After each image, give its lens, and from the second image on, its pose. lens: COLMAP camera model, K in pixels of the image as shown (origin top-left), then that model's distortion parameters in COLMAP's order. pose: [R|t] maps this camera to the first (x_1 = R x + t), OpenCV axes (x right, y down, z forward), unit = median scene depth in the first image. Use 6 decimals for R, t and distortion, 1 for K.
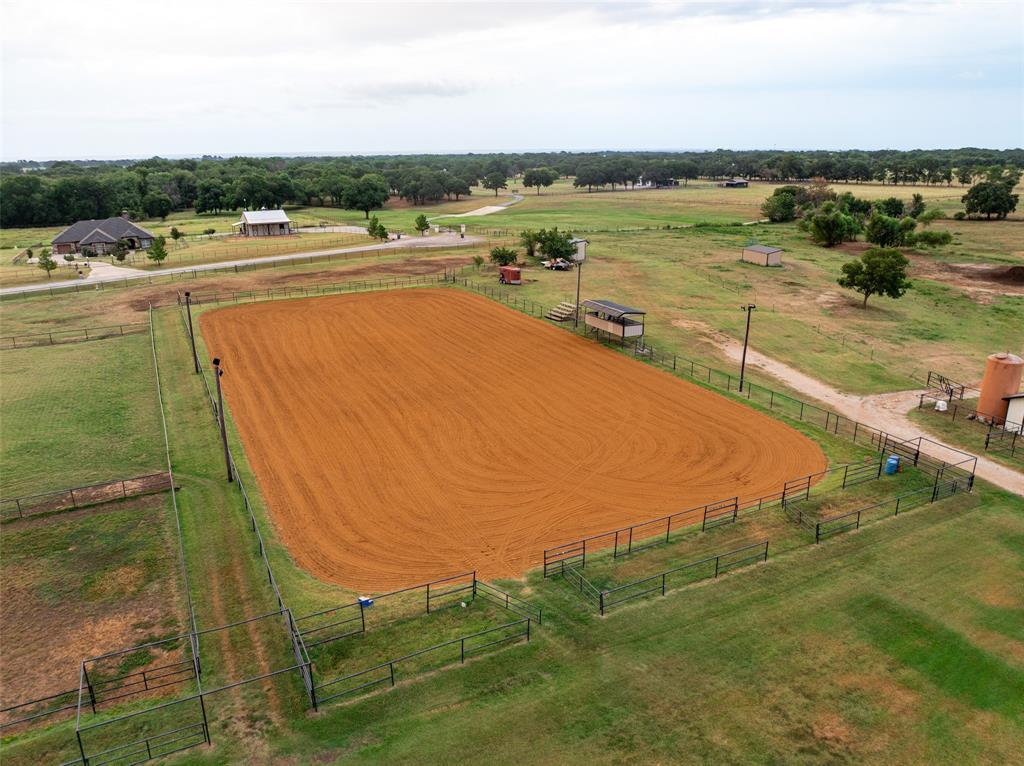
lens RADIAL K [[712.3, 0, 512.0], [0, 712.3, 383.0], [0, 0, 1]] dist [-0.037475, 0.004731]
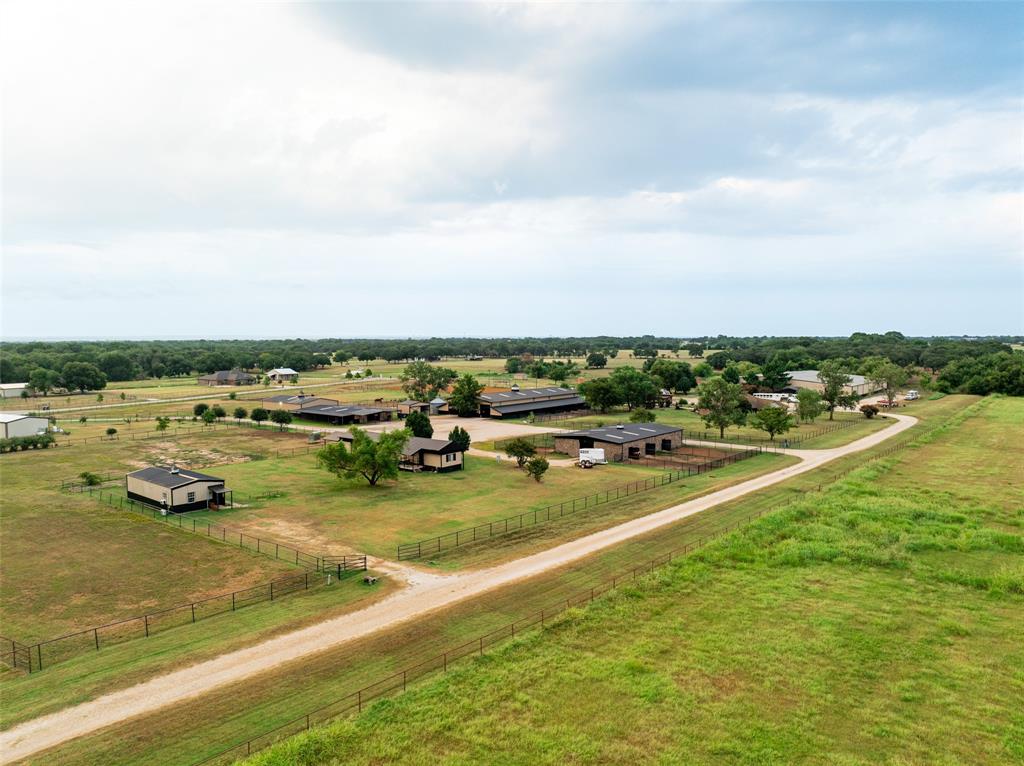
lens RADIAL K [[712.3, 0, 512.0], [0, 712.3, 383.0], [0, 0, 1]] dist [-0.037475, 0.004731]
pose [[0.914978, -0.018489, 0.403081, -0.427875], [0.118587, 0.967156, -0.224826, 0.247923], [-0.385685, 0.253511, 0.887118, -0.782489]]
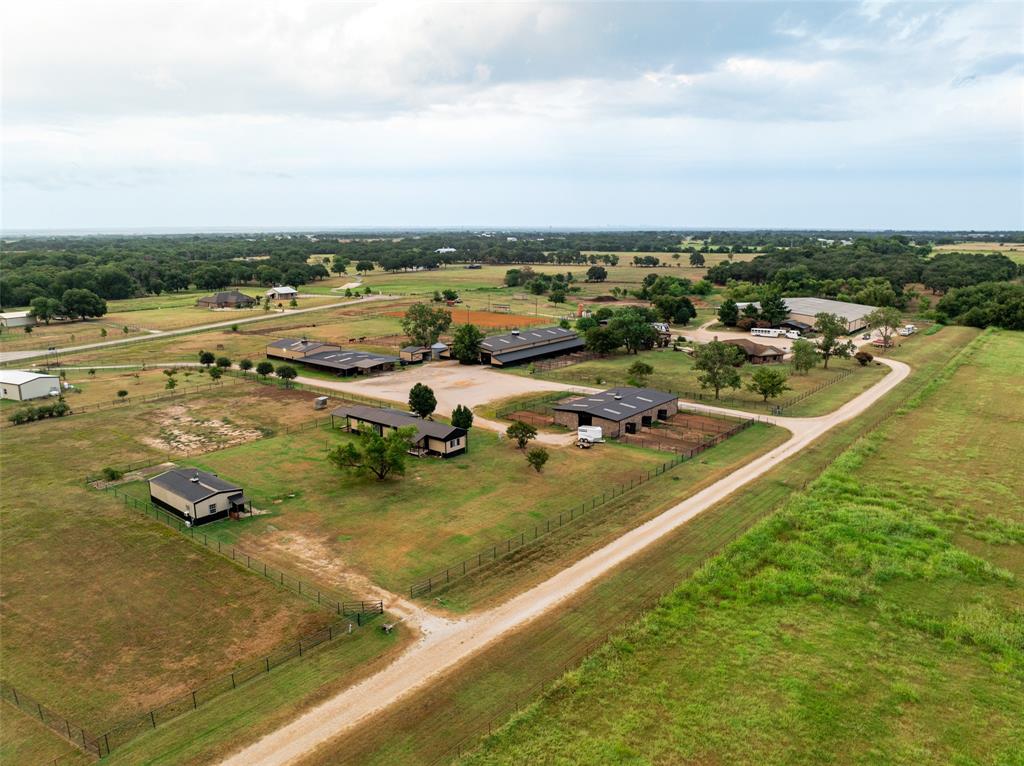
lens RADIAL K [[712.3, 0, 512.0], [0, 712.3, 383.0], [0, 0, 1]] dist [-0.037475, 0.004731]
pose [[0.914503, -0.079158, 0.396759, -0.431144], [0.119003, 0.989920, -0.076792, 0.195373], [-0.386681, 0.117442, 0.914705, -0.803079]]
